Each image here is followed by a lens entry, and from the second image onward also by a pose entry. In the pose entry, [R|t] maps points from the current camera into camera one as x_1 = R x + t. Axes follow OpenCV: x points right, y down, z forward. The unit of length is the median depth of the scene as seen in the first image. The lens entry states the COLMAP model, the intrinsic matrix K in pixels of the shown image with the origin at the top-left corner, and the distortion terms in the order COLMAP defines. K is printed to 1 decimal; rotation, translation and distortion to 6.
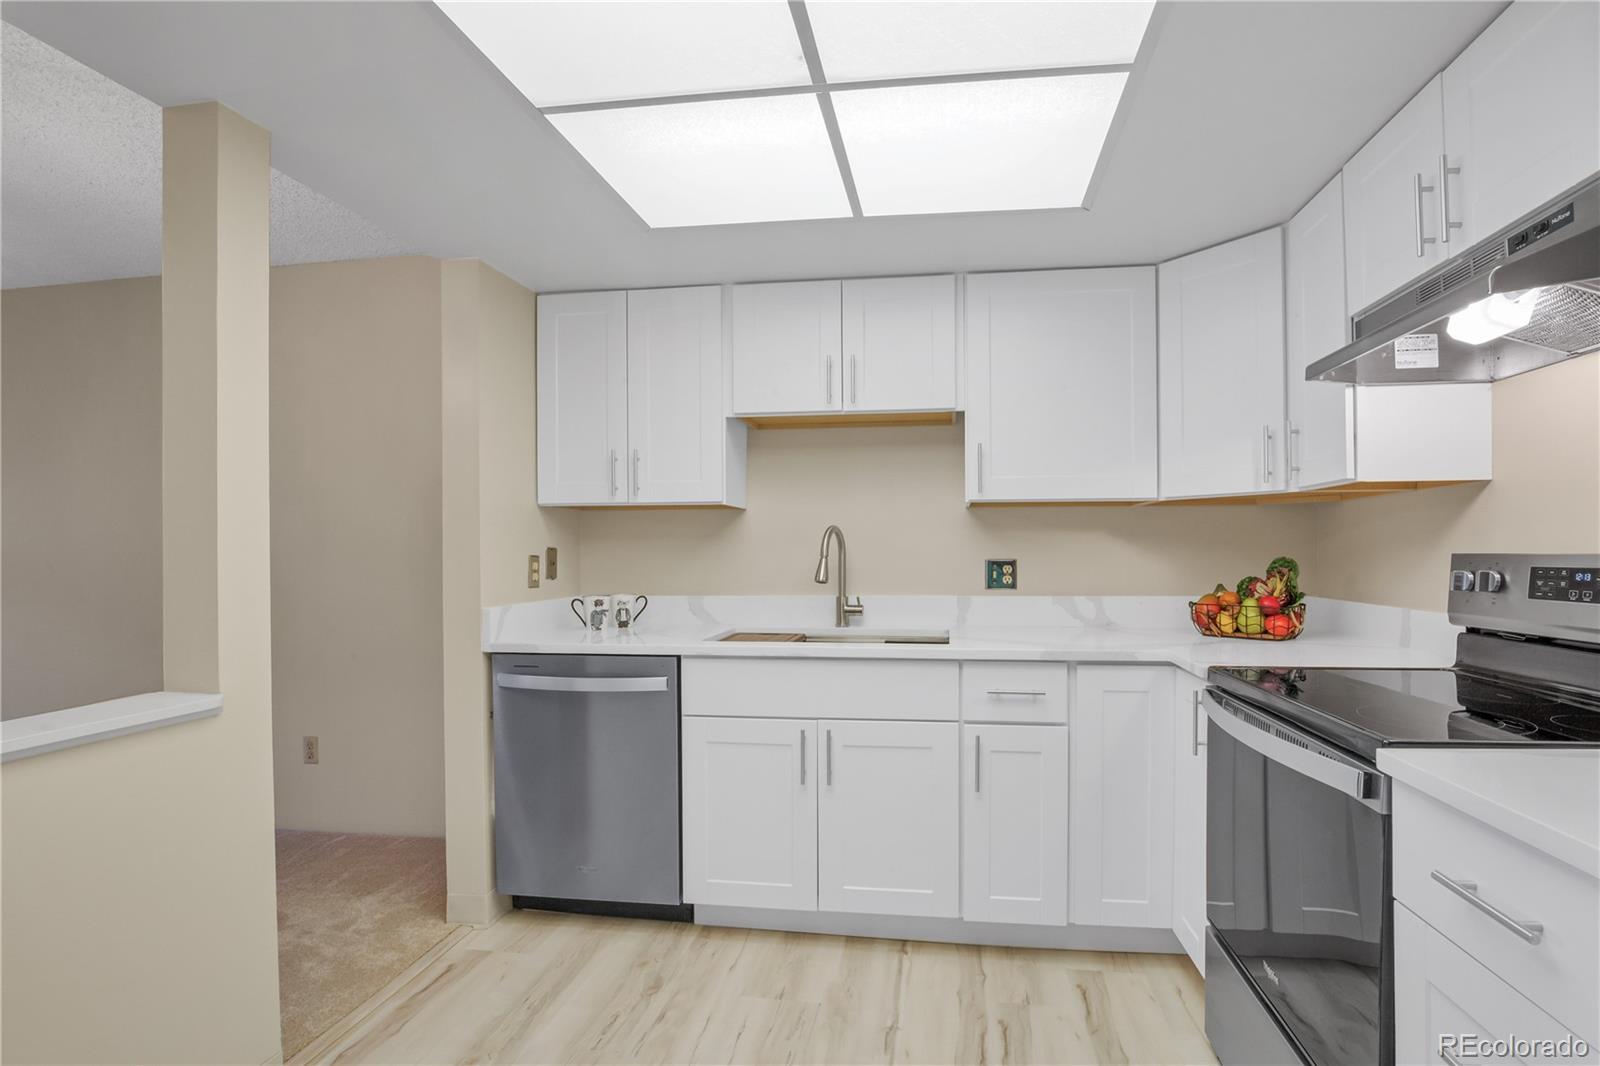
lens RADIAL K [[766.0, 0, 803.9], [0, 766.0, 540.9], [0, 0, 1]] dist [-0.026247, 0.000479]
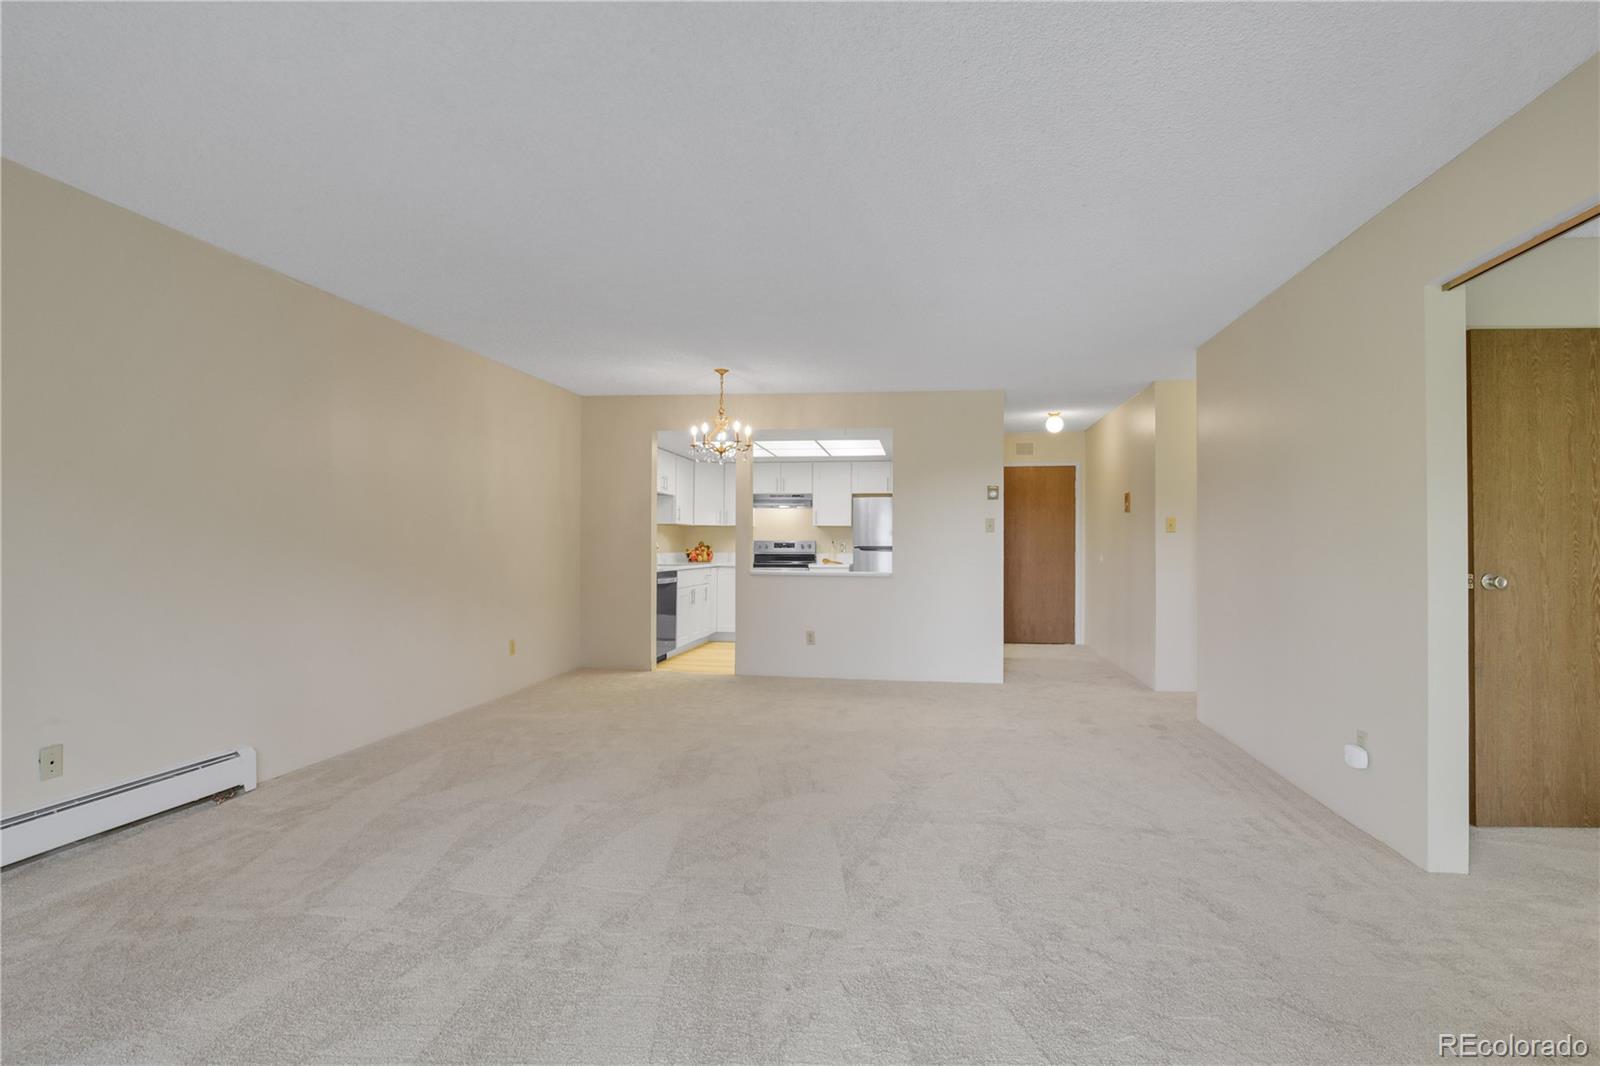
lens RADIAL K [[766.0, 0, 803.9], [0, 766.0, 540.9], [0, 0, 1]] dist [-0.026247, 0.000479]
pose [[0.026453, 0.009215, 0.999608, -3.369372], [-0.016977, 0.999817, -0.008768, 0.044488], [-0.999506, -0.016739, 0.026605, 0.378024]]
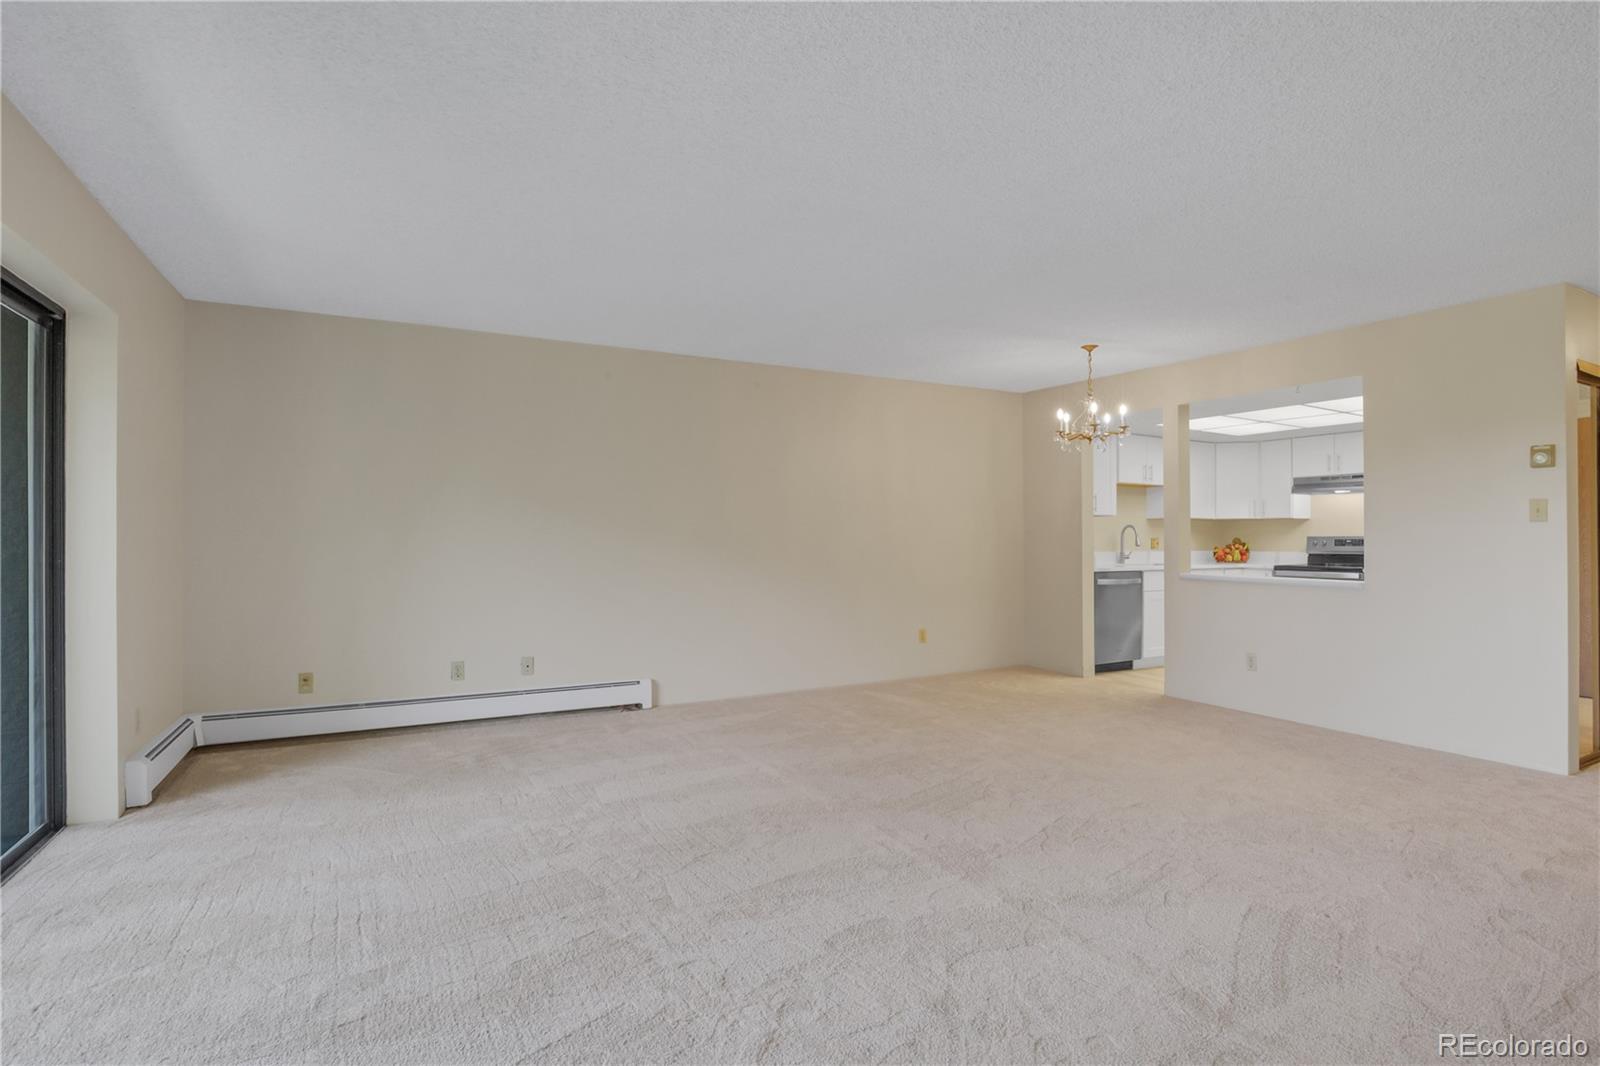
lens RADIAL K [[776.6, 0, 816.3], [0, 776.6, 540.1], [0, 0, 1]] dist [-0.021815, 0.000349]
pose [[0.805887, 0.004340, 0.592054, -2.852366], [-0.012783, 0.999868, 0.010070, 0.021508], [-0.591932, -0.015683, 0.805836, -0.613574]]
